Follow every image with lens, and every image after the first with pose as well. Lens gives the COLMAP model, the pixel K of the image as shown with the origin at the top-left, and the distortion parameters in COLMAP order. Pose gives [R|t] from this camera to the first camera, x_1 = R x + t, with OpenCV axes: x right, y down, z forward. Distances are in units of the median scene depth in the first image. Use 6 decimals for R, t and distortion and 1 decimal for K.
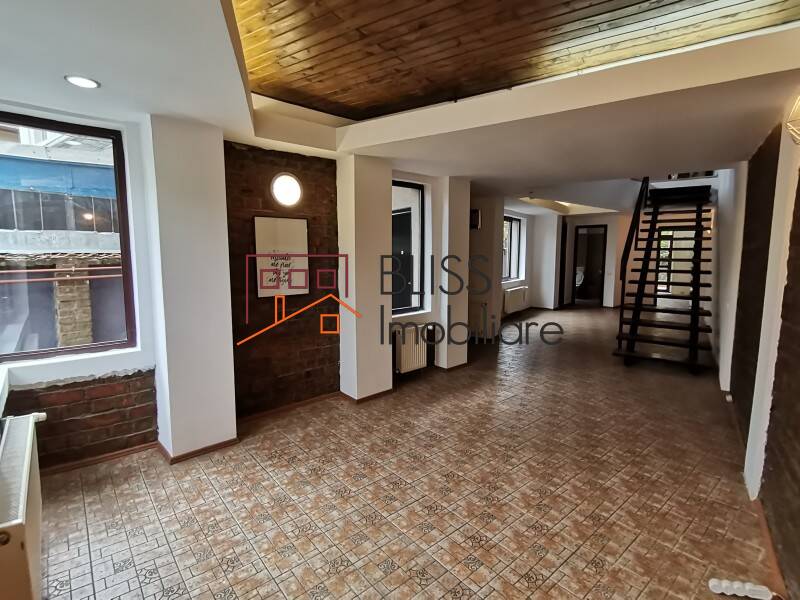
lens RADIAL K [[396.0, 0, 403.8], [0, 396.0, 291.7], [0, 0, 1]] dist [0.034343, -0.033977]
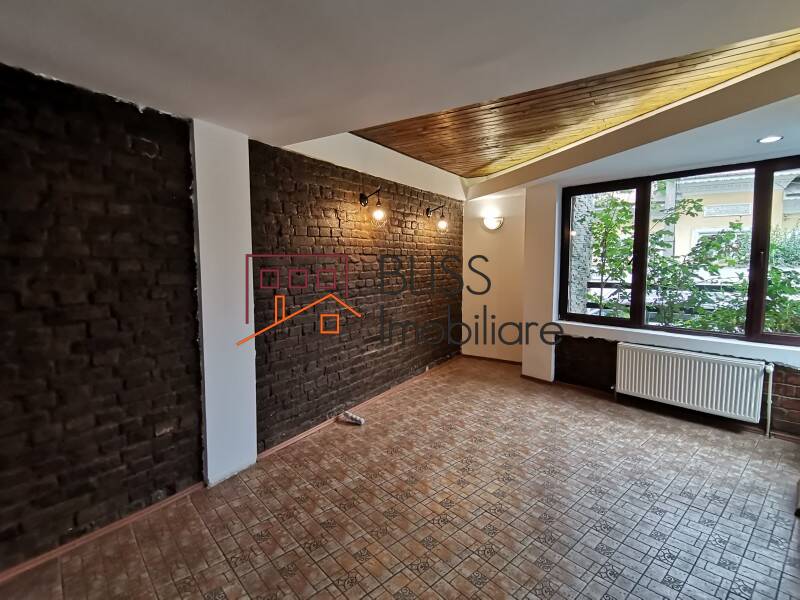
lens RADIAL K [[396.0, 0, 403.8], [0, 396.0, 291.7], [0, 0, 1]] dist [0.034343, -0.033977]
pose [[-0.999708, 0.002895, -0.024002, 0.422075], [-0.001498, 0.983482, 0.181001, -0.207249], [0.024129, 0.180984, -0.983190, 2.001665]]
